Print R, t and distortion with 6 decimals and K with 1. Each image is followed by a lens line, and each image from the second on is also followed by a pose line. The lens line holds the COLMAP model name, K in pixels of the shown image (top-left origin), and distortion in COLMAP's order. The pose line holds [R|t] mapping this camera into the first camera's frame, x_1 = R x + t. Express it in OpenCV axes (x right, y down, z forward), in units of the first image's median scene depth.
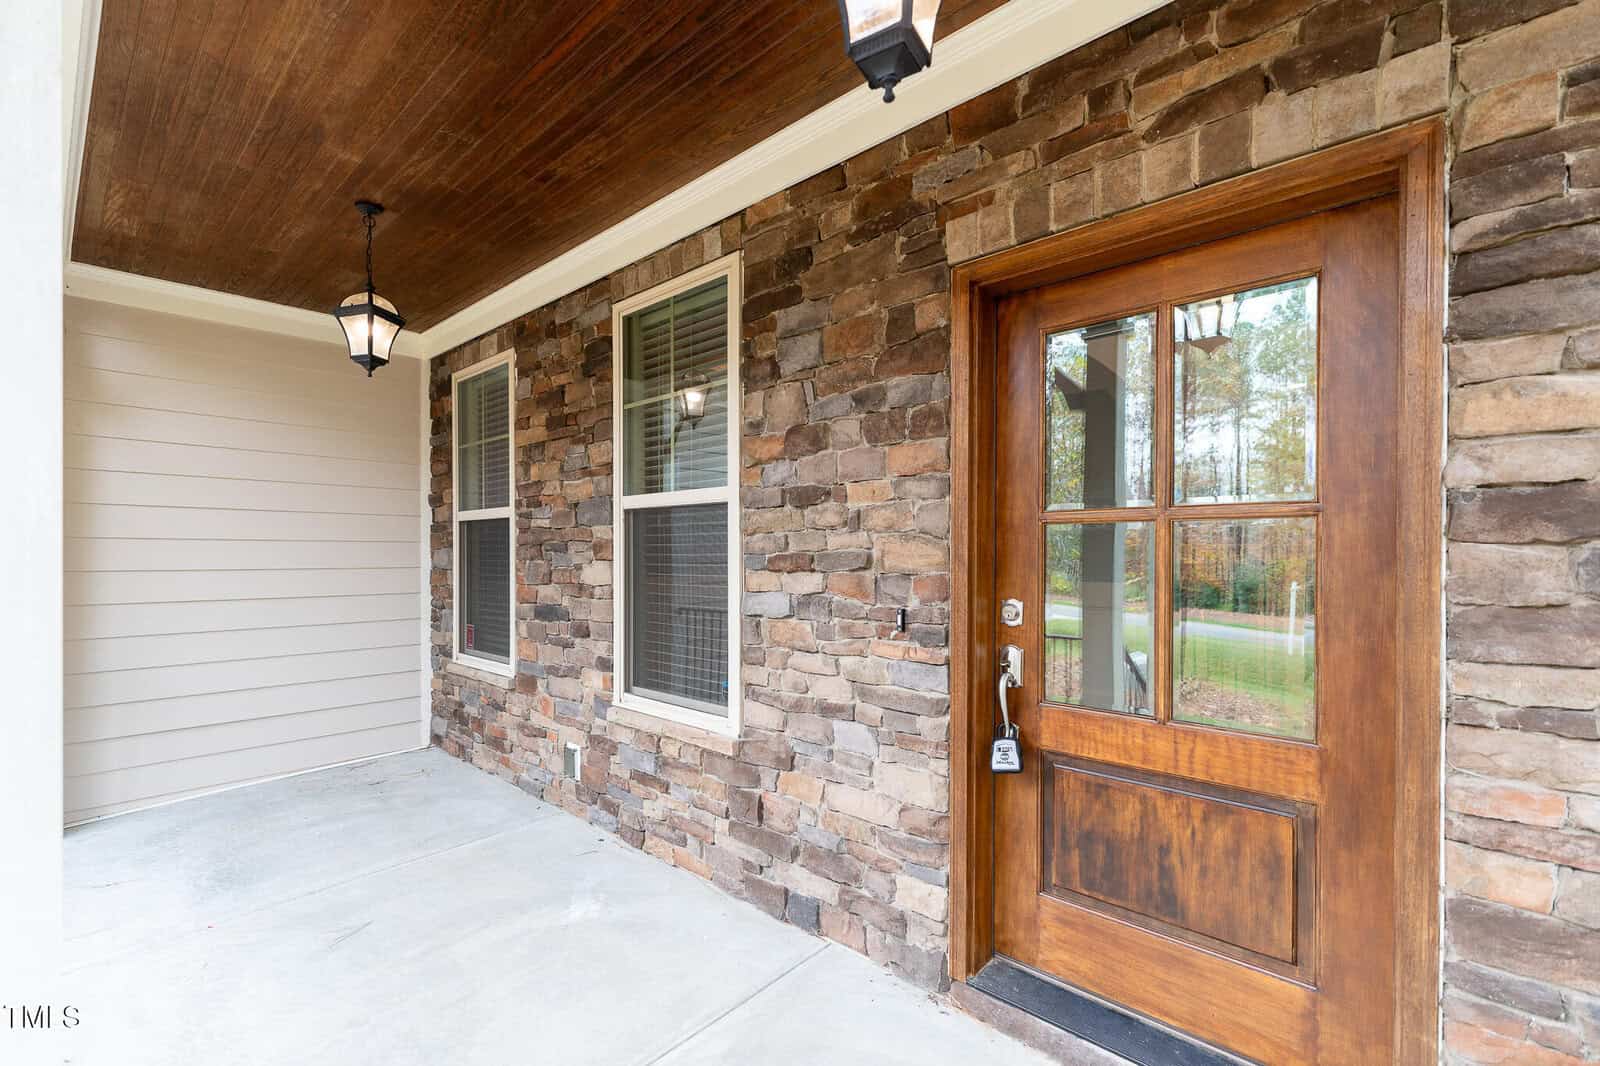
lens RADIAL K [[696.4, 0, 786.5], [0, 696.4, 536.8], [0, 0, 1]] dist [0.001429, -0.000049]
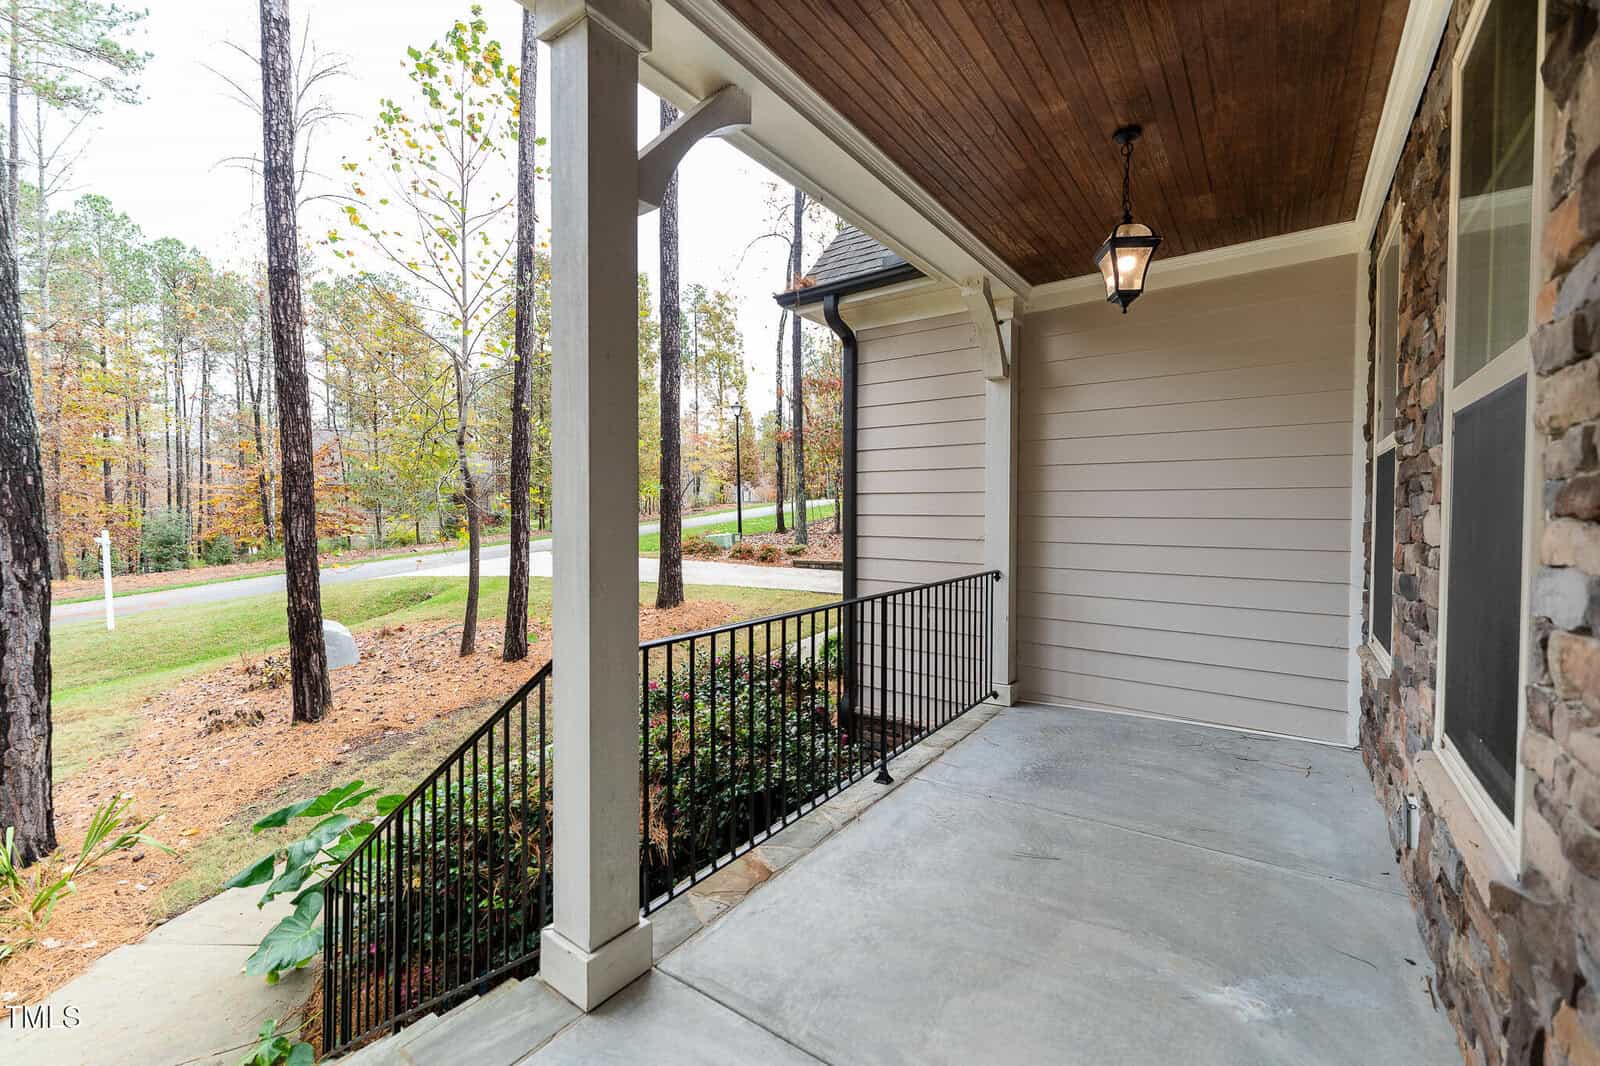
lens RADIAL K [[696.4, 0, 786.5], [0, 696.4, 536.8], [0, 0, 1]] dist [0.001429, -0.000049]
pose [[0.072380, 0.033854, -0.996802, 0.302854], [0.023852, 0.999079, 0.035663, 0.027040], [0.997092, -0.026357, 0.071505, 0.430015]]
